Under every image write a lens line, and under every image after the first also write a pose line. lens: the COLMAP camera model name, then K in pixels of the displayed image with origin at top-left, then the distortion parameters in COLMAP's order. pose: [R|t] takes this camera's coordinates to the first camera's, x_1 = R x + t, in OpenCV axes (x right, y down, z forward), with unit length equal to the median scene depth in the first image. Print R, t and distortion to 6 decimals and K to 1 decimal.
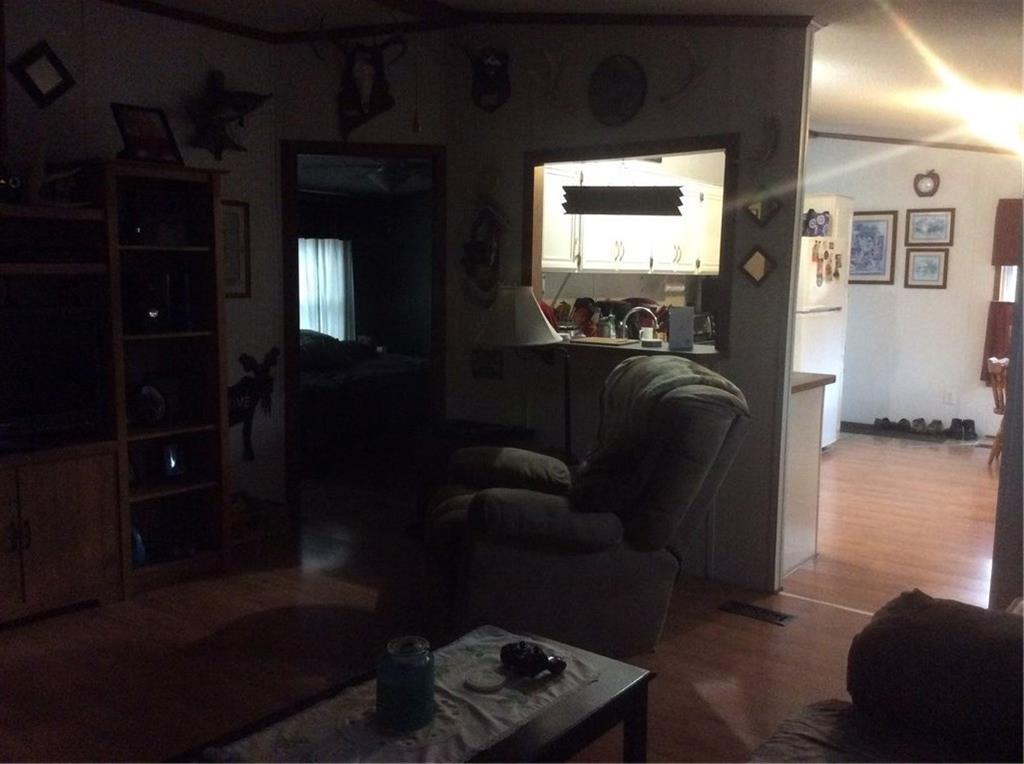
lens RADIAL K [[884.3, 0, 512.0], [0, 884.3, 382.0], [0, 0, 1]] dist [-0.049734, -0.006537]
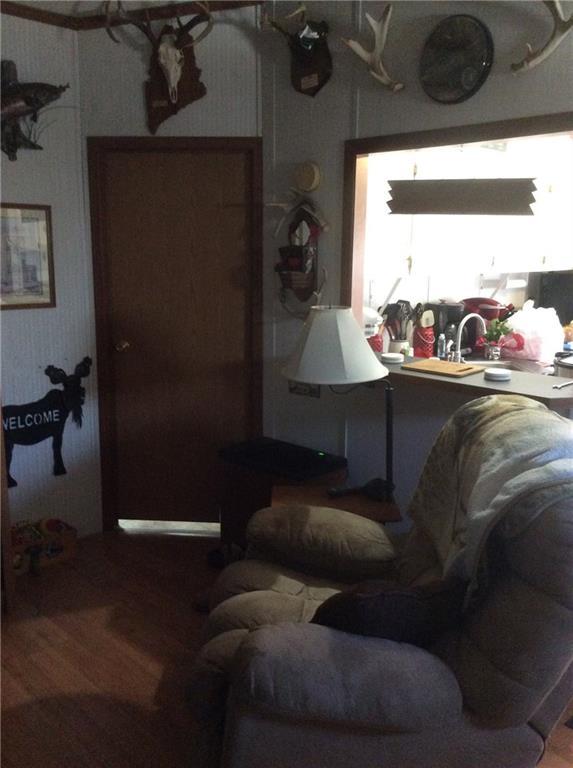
lens RADIAL K [[663.2, 0, 286.5], [0, 663.2, 384.0], [0, 0, 1]] dist [-0.049734, -0.006537]
pose [[0.990977, 0.019417, -0.132619, 0.044817], [-0.008862, 0.996778, 0.079720, -0.071870], [0.133740, -0.077826, 0.987956, 0.324080]]
